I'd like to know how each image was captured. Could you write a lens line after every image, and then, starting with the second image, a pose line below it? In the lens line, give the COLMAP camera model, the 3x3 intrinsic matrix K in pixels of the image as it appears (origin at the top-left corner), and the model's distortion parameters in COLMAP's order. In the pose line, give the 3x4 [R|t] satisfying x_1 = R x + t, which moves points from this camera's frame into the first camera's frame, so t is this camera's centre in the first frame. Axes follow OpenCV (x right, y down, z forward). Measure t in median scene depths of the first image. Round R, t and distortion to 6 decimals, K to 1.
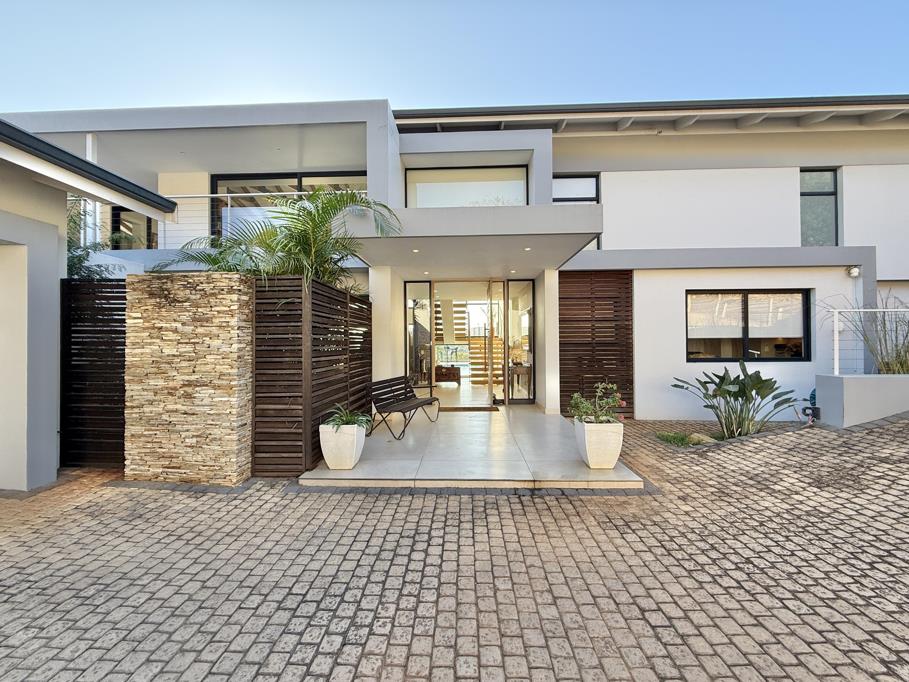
lens RADIAL K [[362.4, 0, 454.5], [0, 362.4, 341.0], [0, 0, 1]] dist [-0.001271, 0.000430]
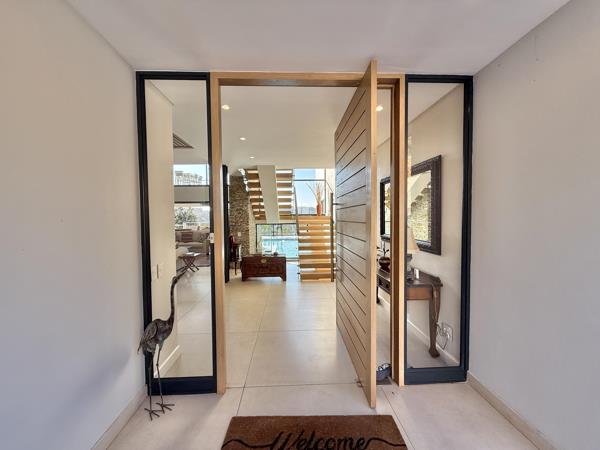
lens RADIAL K [[239.2, 0, 300.0], [0, 239.2, 225.0], [0, 0, 1]] dist [-0.001271, 0.000430]
pose [[0.996850, -0.004387, 0.079192, 0.005893], [0.001329, 0.999253, 0.038624, -0.011907], [-0.079302, -0.038397, 0.996111, 0.478172]]
